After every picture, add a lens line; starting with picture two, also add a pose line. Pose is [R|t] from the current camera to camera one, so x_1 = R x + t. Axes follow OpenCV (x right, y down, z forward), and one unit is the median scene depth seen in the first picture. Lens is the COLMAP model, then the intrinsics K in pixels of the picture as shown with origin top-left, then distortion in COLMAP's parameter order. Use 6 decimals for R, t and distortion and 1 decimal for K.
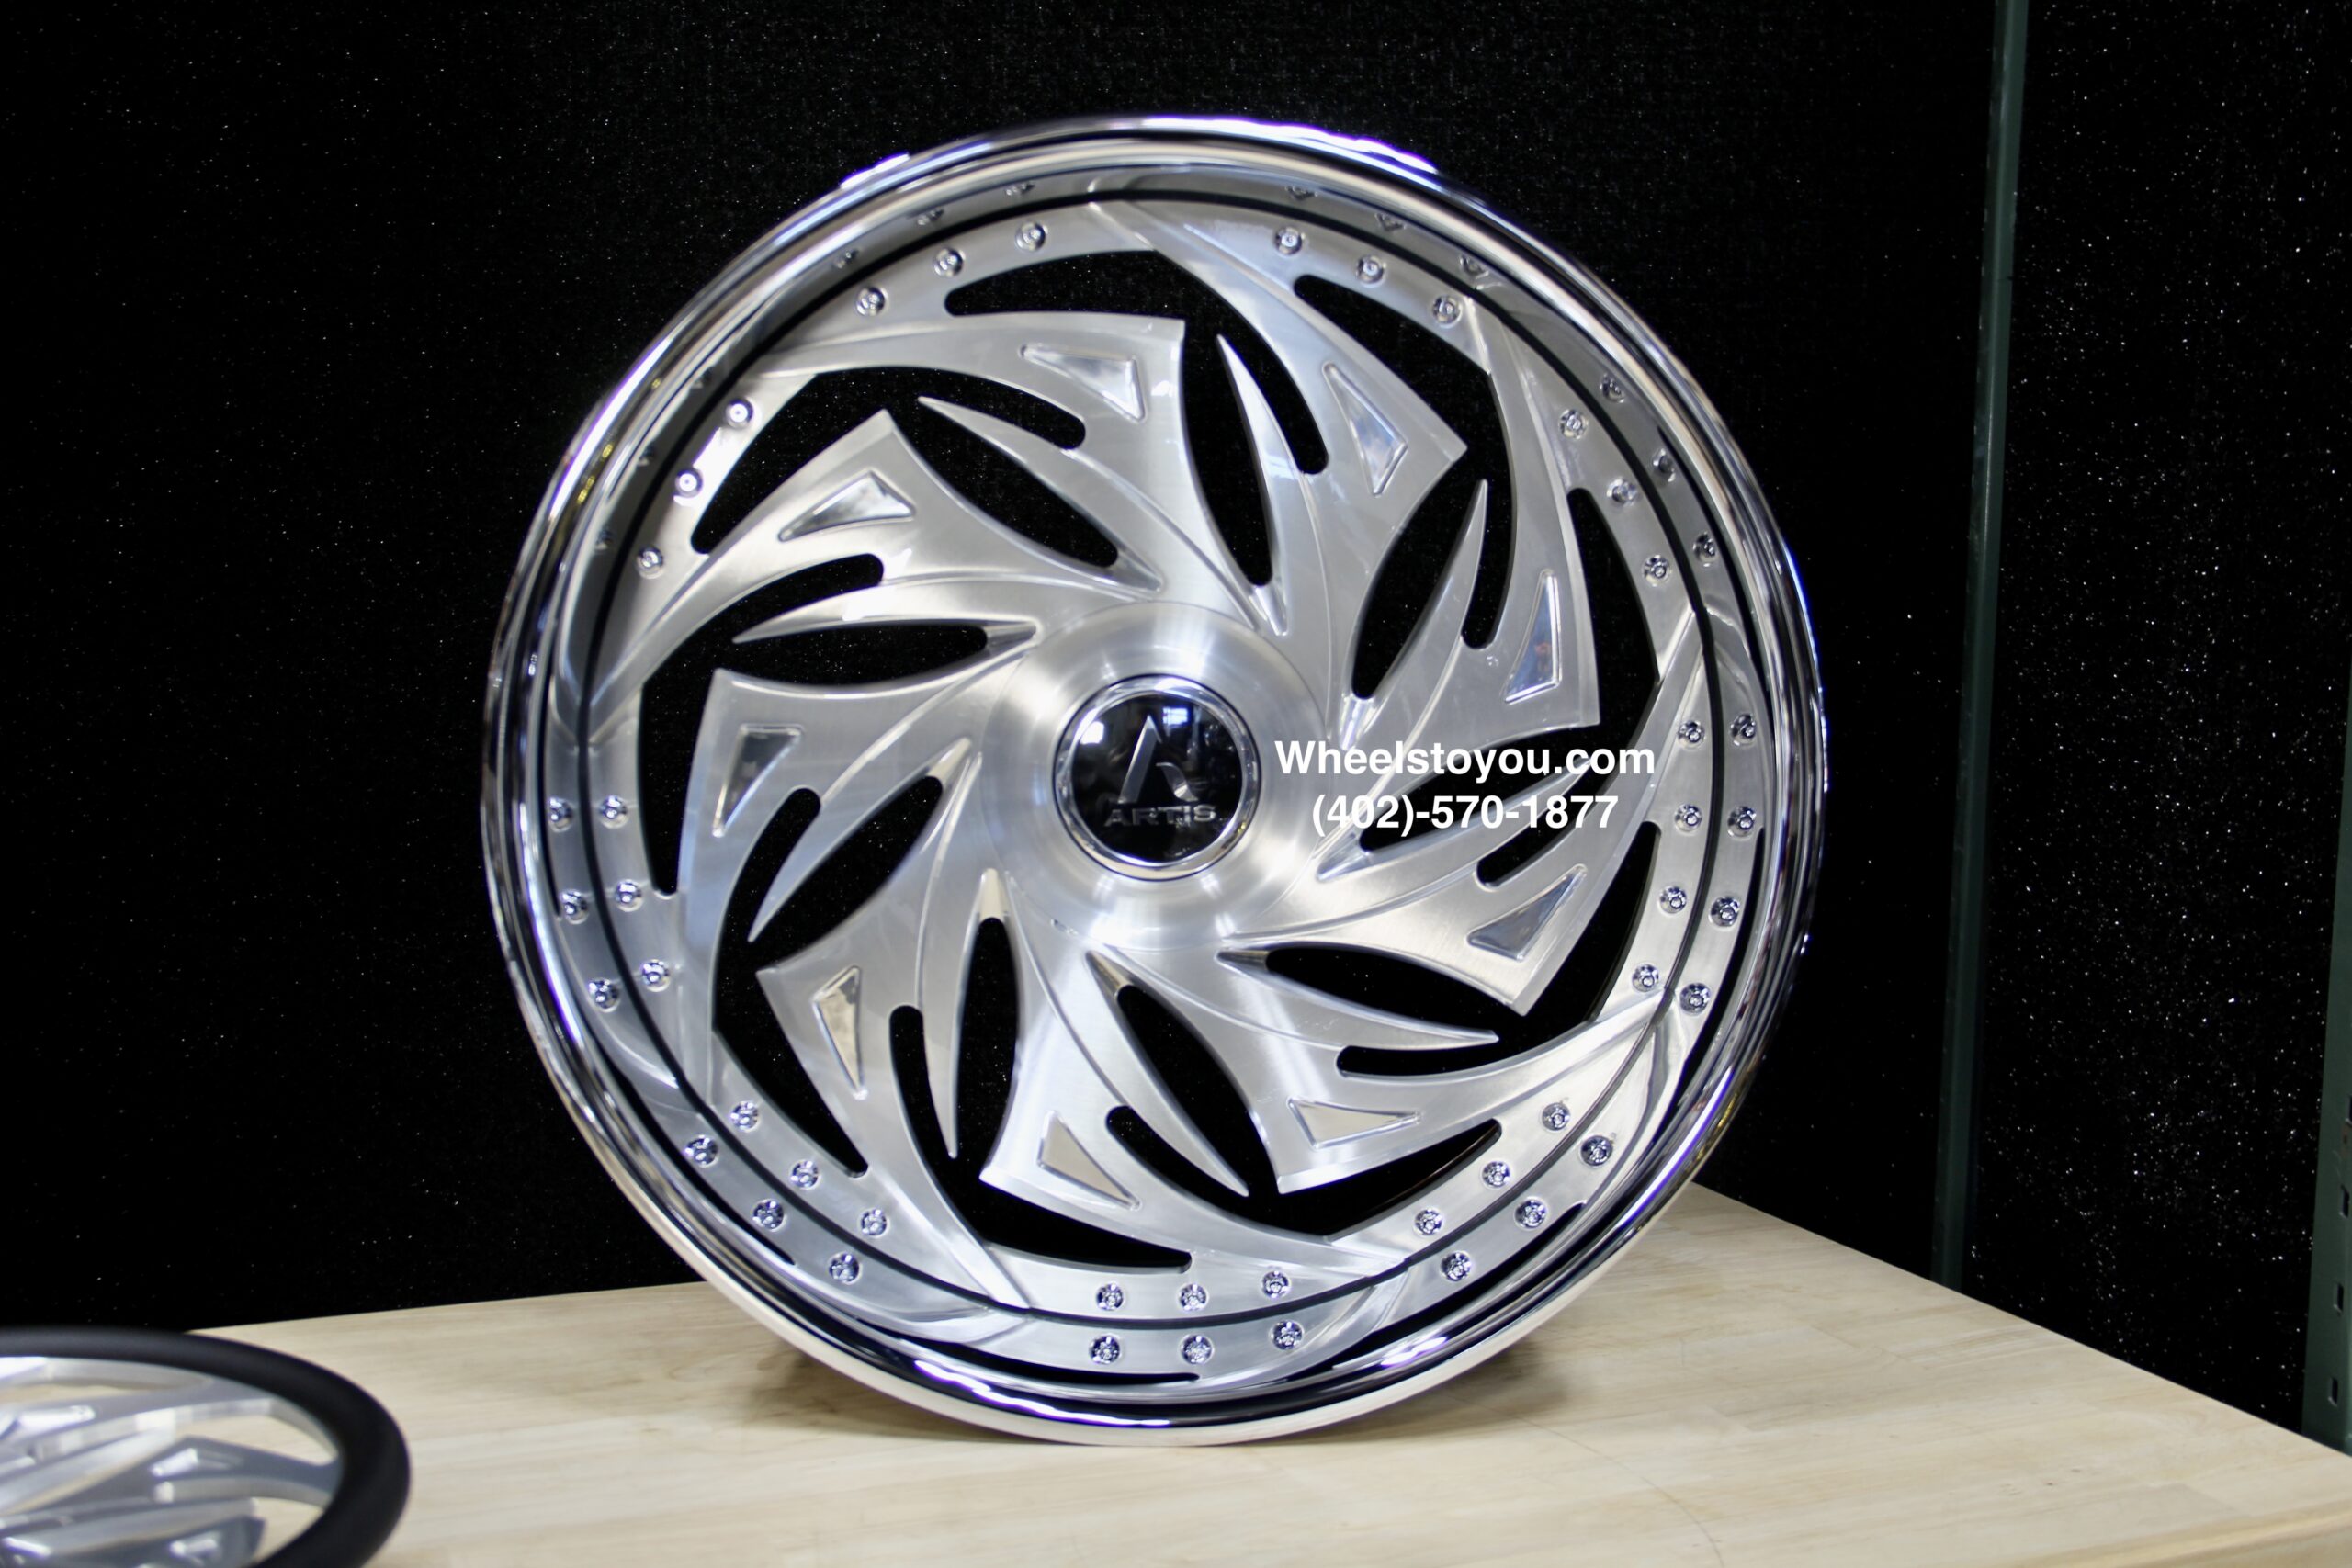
lens RADIAL K [[2596.7, 0, 1194.4], [0, 2596.7, 817.7], [0, 0, 1]] dist [-0.046204, 0.000000]
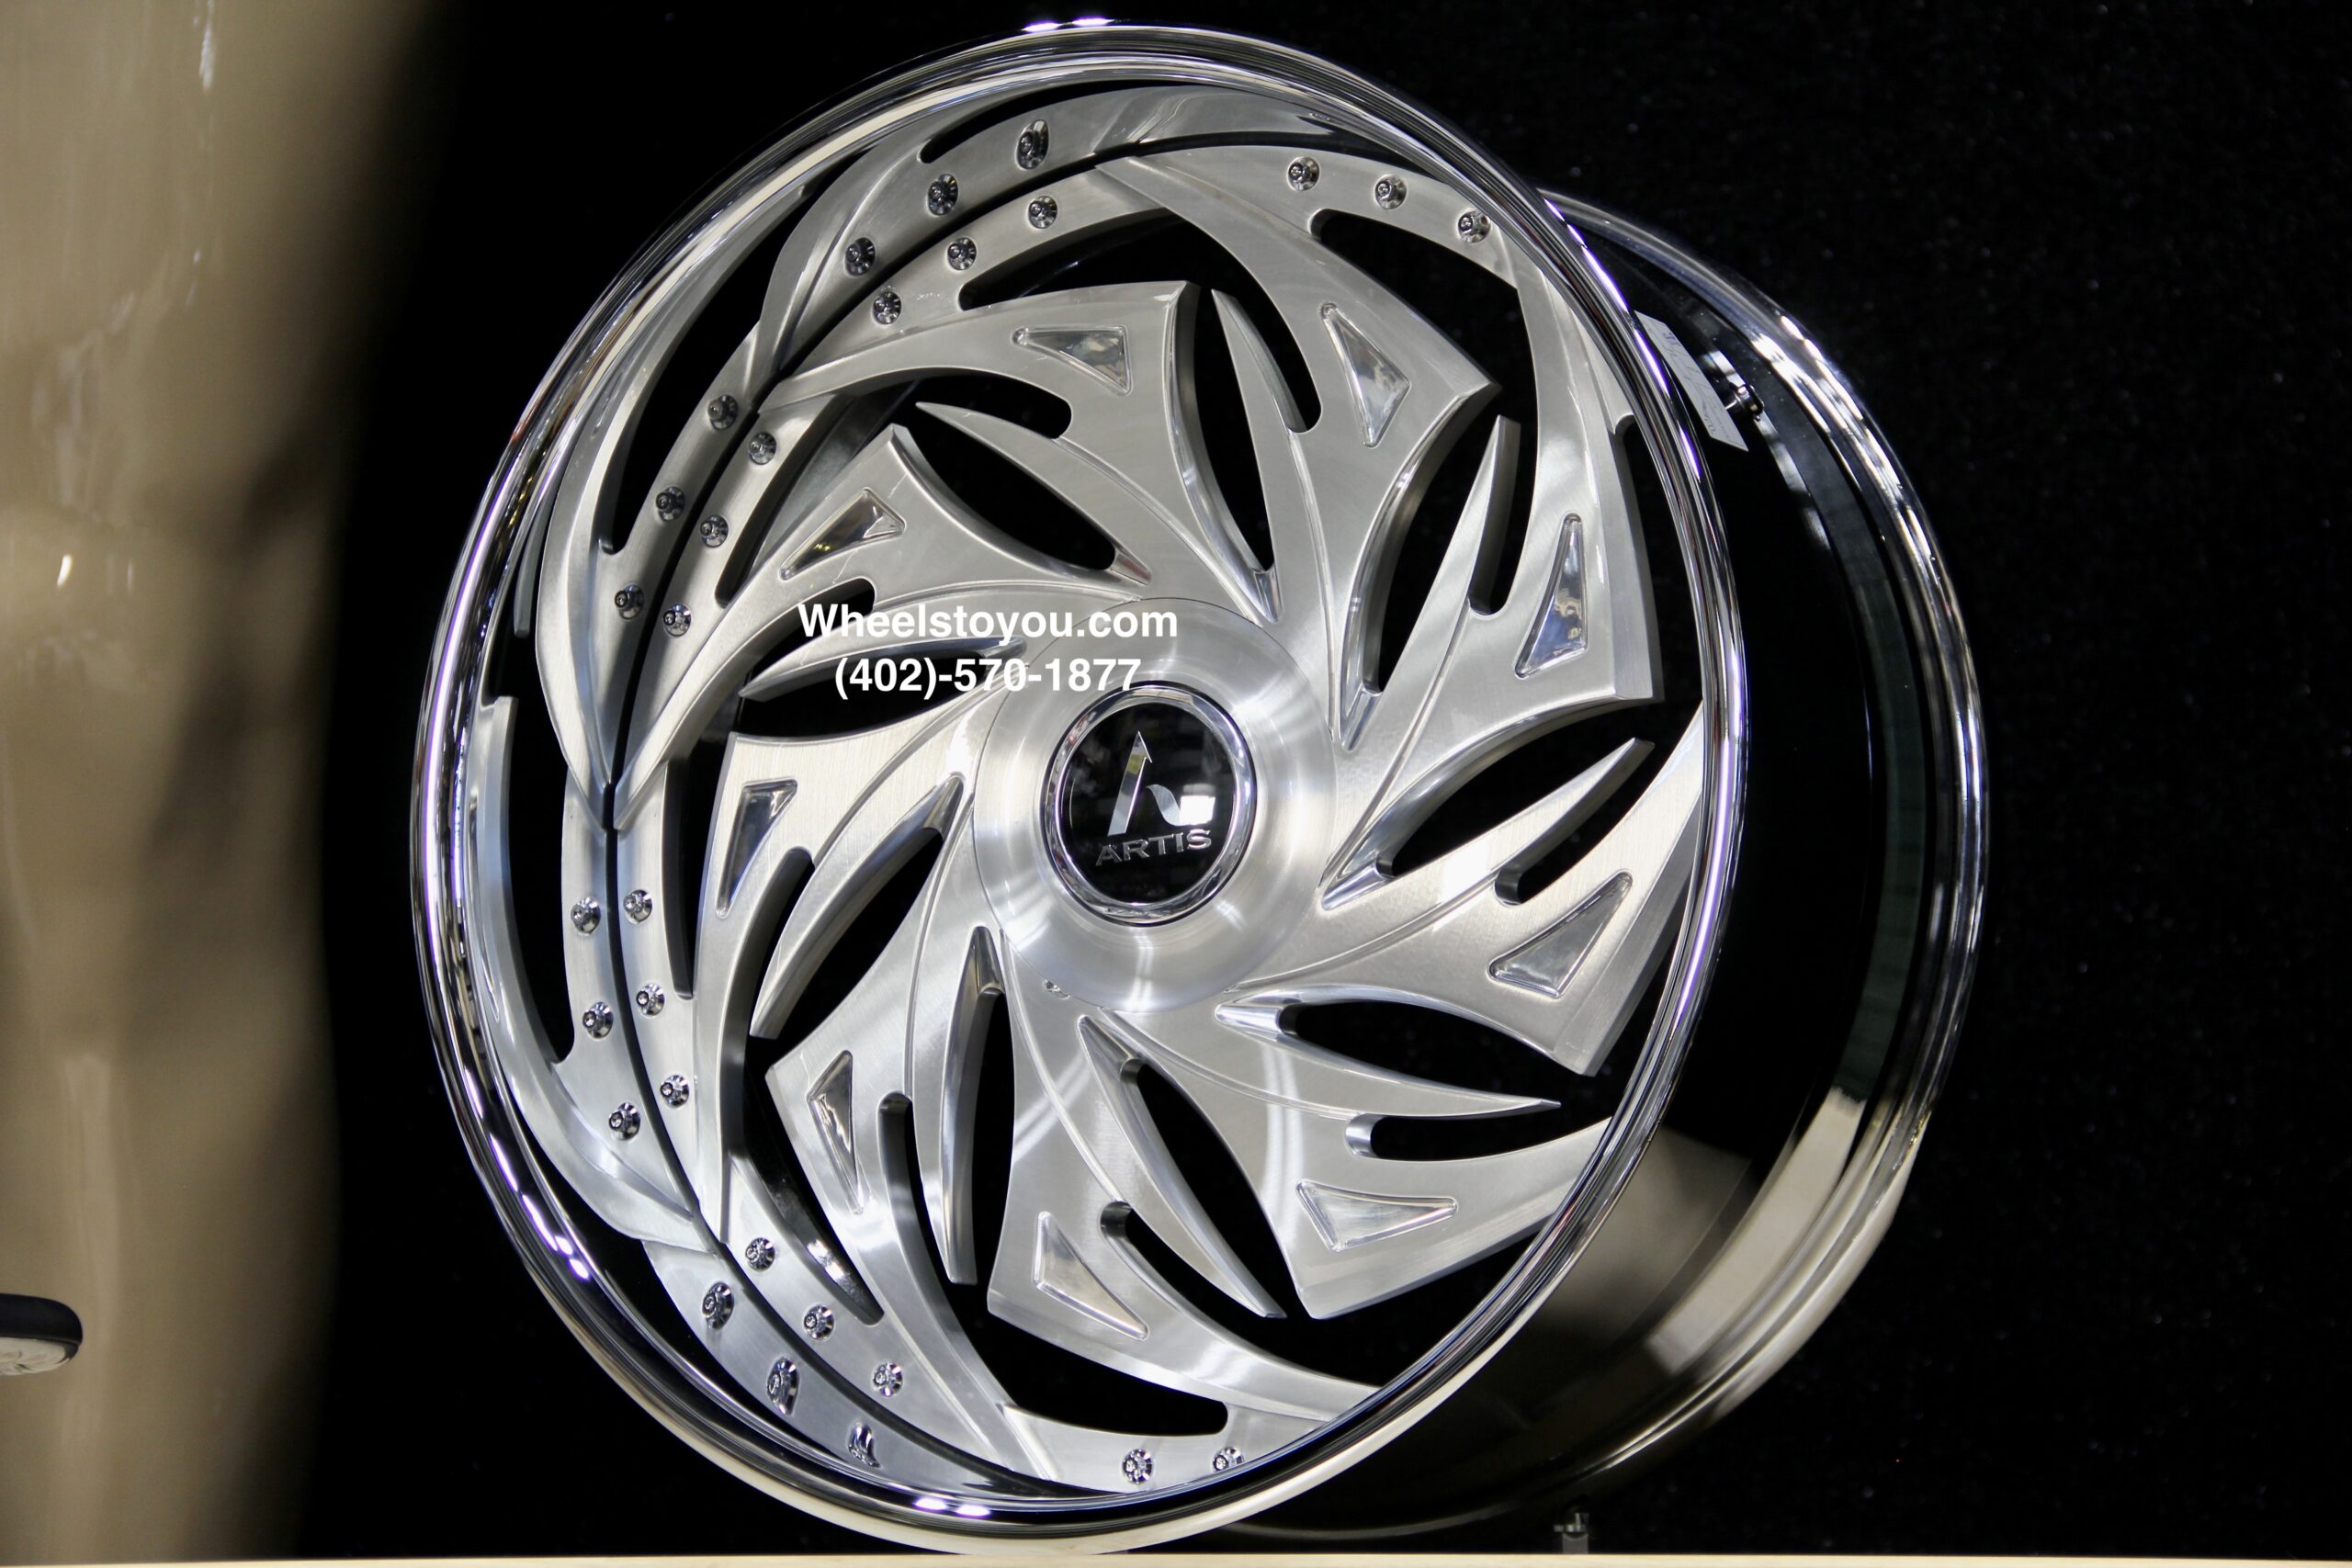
lens RADIAL K [[5890.7, 0, 1196.5], [0, 5890.7, 779.0], [0, 0, 1]] dist [0.311486, 0.000000]
pose [[0.859628, -0.093964, -0.502206, 0.946214], [-0.038849, 0.968076, -0.247627, 0.443323], [0.509442, 0.232377, 0.828535, -0.570028]]
